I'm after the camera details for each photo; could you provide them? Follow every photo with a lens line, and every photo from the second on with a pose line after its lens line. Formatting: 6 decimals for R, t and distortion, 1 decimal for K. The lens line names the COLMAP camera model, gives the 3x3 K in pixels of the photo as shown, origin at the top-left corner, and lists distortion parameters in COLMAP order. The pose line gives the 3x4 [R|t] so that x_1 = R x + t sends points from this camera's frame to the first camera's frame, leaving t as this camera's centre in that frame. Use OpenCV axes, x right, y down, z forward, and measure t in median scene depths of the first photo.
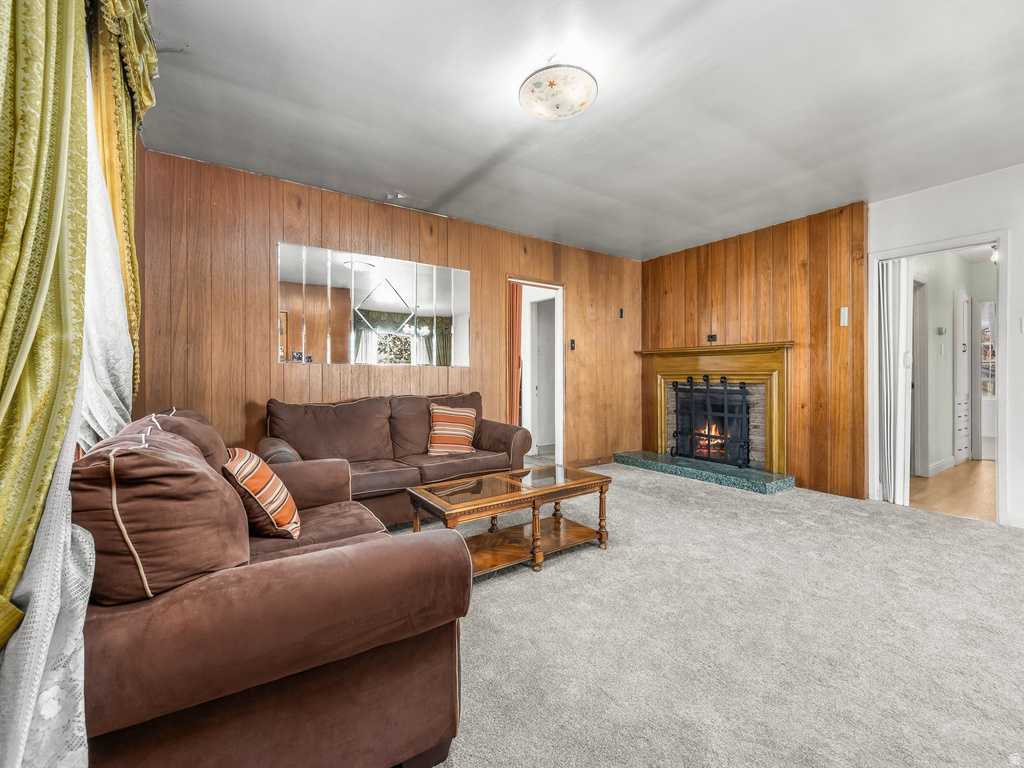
lens RADIAL K [[431.4, 0, 506.3], [0, 431.4, 379.6], [0, 0, 1]] dist [0.000434, 0.000175]
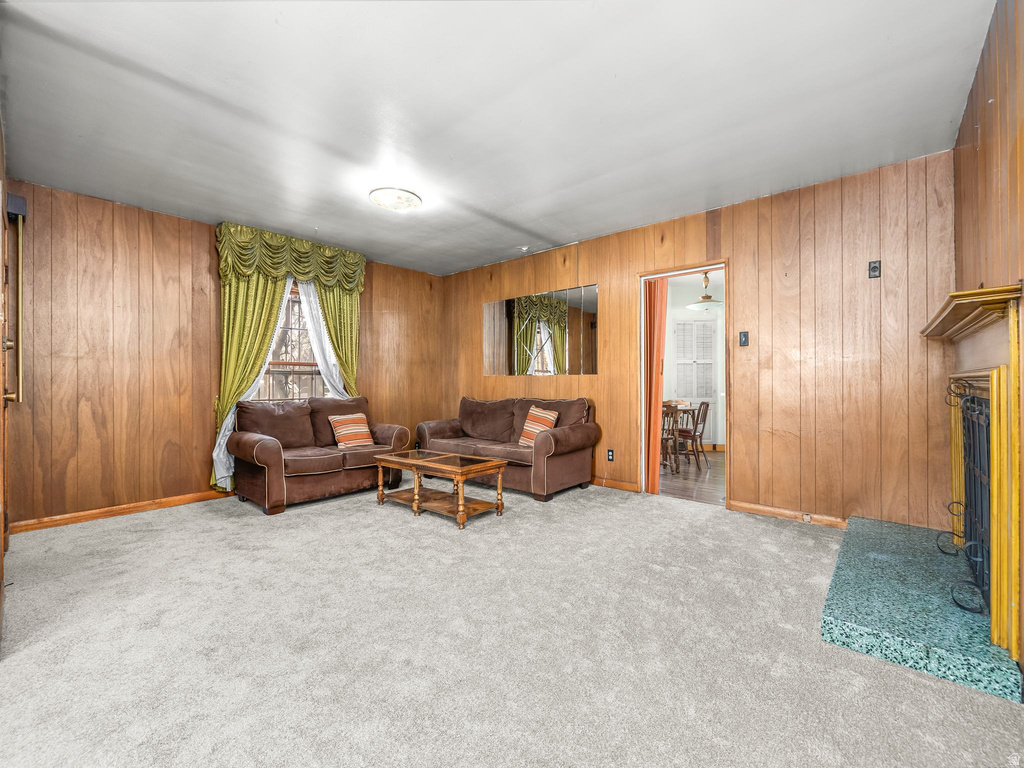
lens RADIAL K [[431.4, 0, 506.3], [0, 431.4, 379.6], [0, 0, 1]] dist [0.000434, 0.000175]
pose [[0.262431, -0.004623, -0.964940, 0.981359], [0.001095, 0.999989, -0.004493, -0.013593], [0.964950, 0.000123, 0.262433, 0.569825]]
